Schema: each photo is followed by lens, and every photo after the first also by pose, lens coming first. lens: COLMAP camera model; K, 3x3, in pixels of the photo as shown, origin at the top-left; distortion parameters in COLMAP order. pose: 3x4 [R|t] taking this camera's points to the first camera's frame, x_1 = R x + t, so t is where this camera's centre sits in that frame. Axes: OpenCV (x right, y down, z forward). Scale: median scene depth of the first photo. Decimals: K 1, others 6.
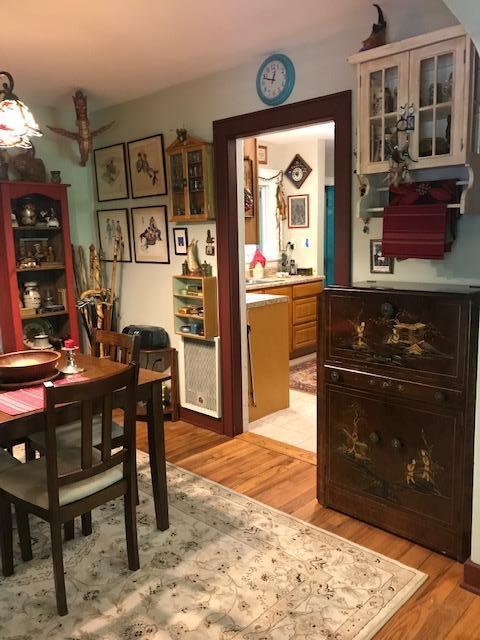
lens RADIAL K [[527.8, 0, 247.4], [0, 527.8, 309.7], [0, 0, 1]] dist [0.013239, -0.021894]
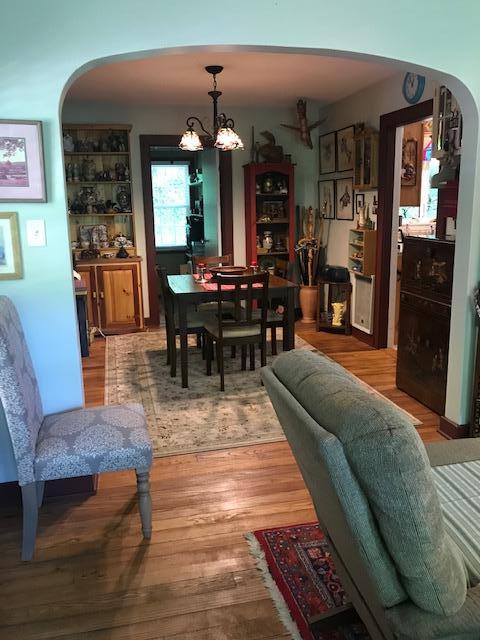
lens RADIAL K [[527.8, 0, 242.4], [0, 527.8, 312.2], [0, 0, 1]] dist [0.013239, -0.021894]
pose [[0.835382, 0.118807, -0.536676, 0.404384], [-0.077847, 0.992092, 0.098450, 0.038555], [0.544129, -0.040465, 0.838025, -0.337171]]
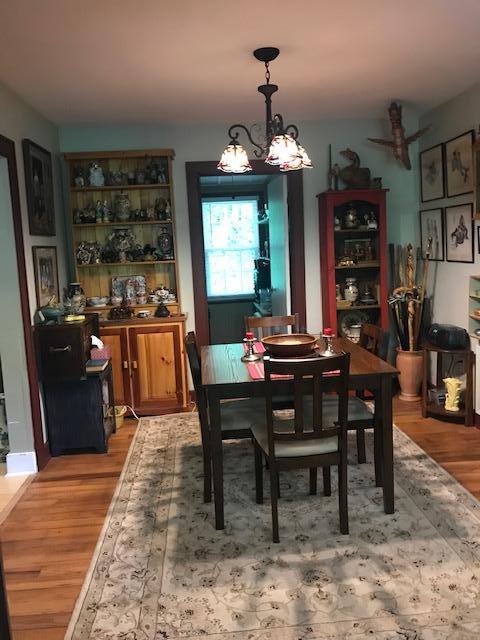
lens RADIAL K [[527.8, 0, 241.8], [0, 527.8, 311.1], [0, 0, 1]] dist [0.013239, -0.021894]
pose [[0.734730, 0.072708, -0.674452, 0.214885], [-0.064946, 0.997212, 0.036752, -0.008621], [0.675244, 0.016800, 0.737403, 0.001554]]
